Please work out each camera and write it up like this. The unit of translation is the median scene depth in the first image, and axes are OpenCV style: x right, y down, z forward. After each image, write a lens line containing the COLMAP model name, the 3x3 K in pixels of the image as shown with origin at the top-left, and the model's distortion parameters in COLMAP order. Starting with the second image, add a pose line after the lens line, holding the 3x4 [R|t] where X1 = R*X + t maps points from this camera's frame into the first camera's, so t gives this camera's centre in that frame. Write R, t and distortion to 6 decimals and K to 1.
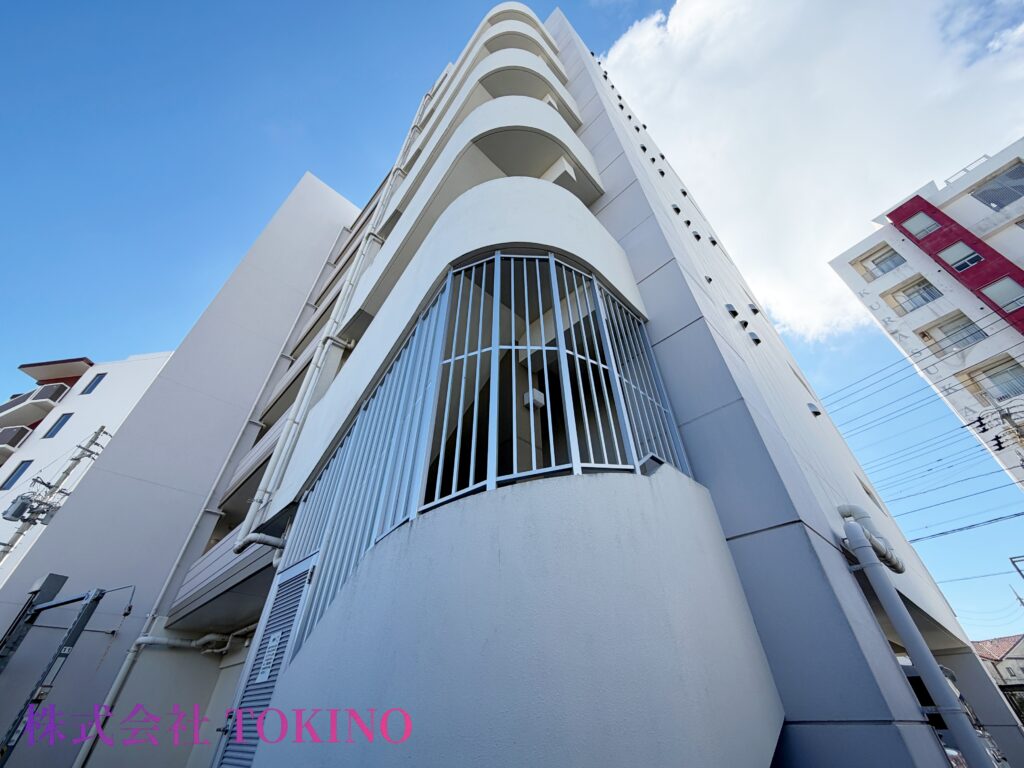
lens RADIAL K [[409.5, 0, 510.3], [0, 409.5, 380.9], [0, 0, 1]] dist [0.001685, -0.000390]
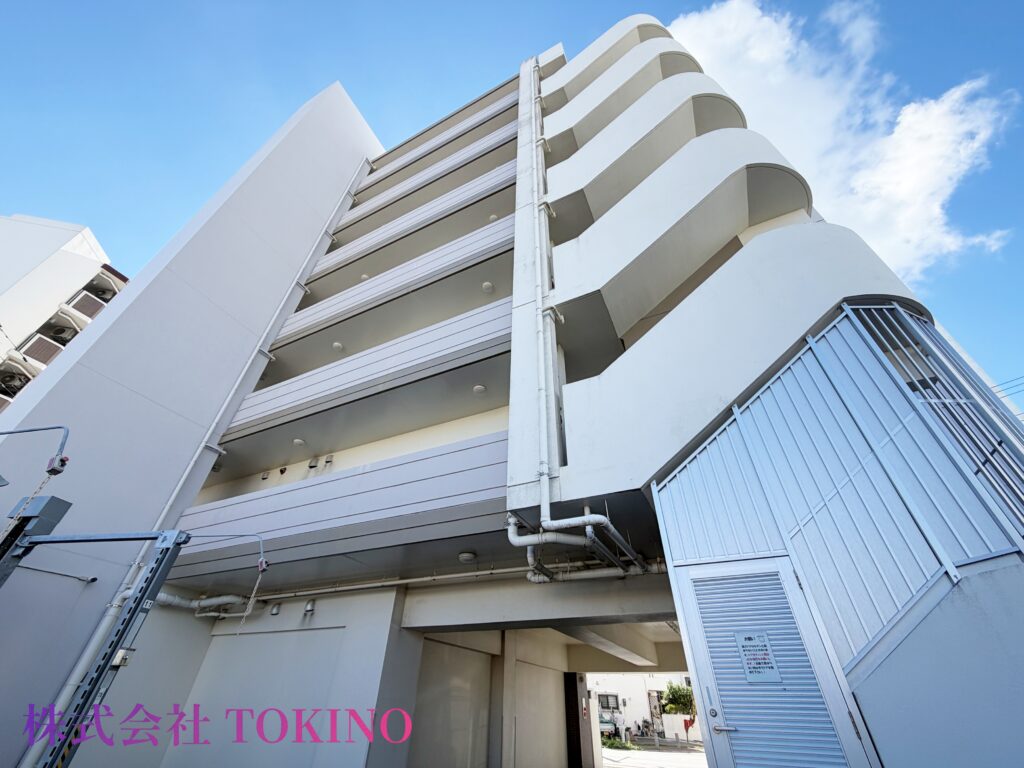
lens RADIAL K [[409.5, 0, 514.1], [0, 409.5, 383.2], [0, 0, 1]] dist [0.001685, -0.000390]
pose [[0.937824, 0.237476, 0.253161, -0.401380], [-0.244173, 0.969718, -0.005109, 0.048926], [-0.246708, -0.057024, 0.967411, 0.059259]]
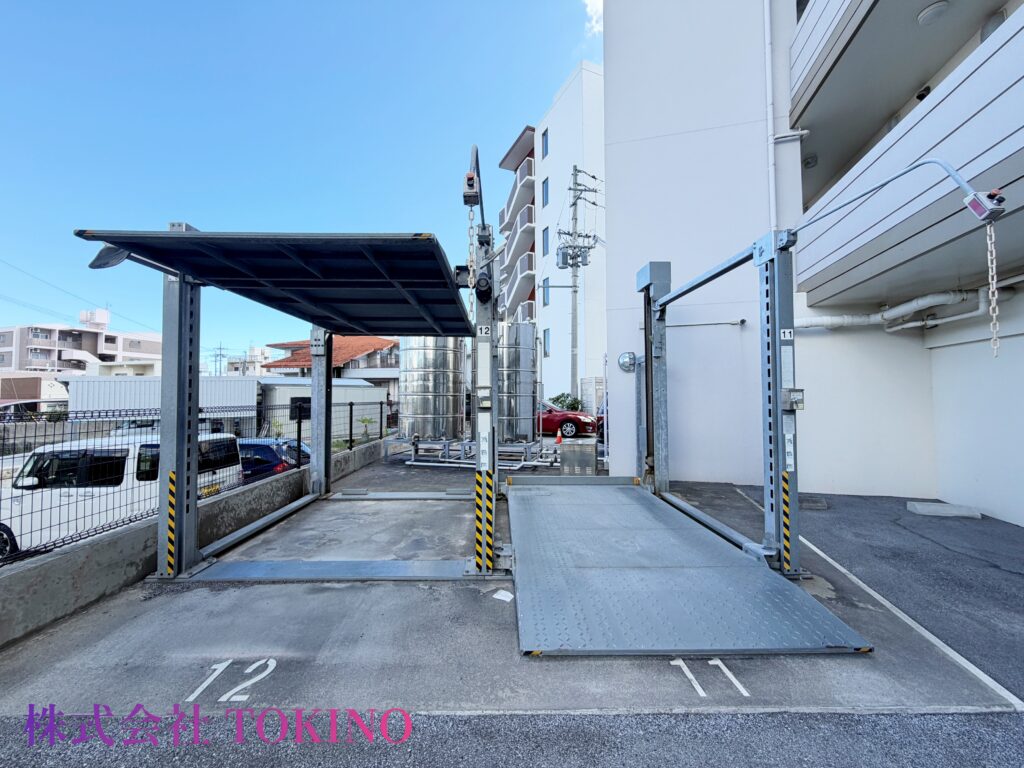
lens RADIAL K [[409.5, 0, 507.6], [0, 409.5, 386.1], [0, 0, 1]] dist [0.001685, -0.000390]
pose [[0.527940, -0.022833, -0.848975, -0.455496], [0.550369, 0.770528, 0.321527, 0.189234], [0.646818, -0.636997, 0.419359, 0.280523]]
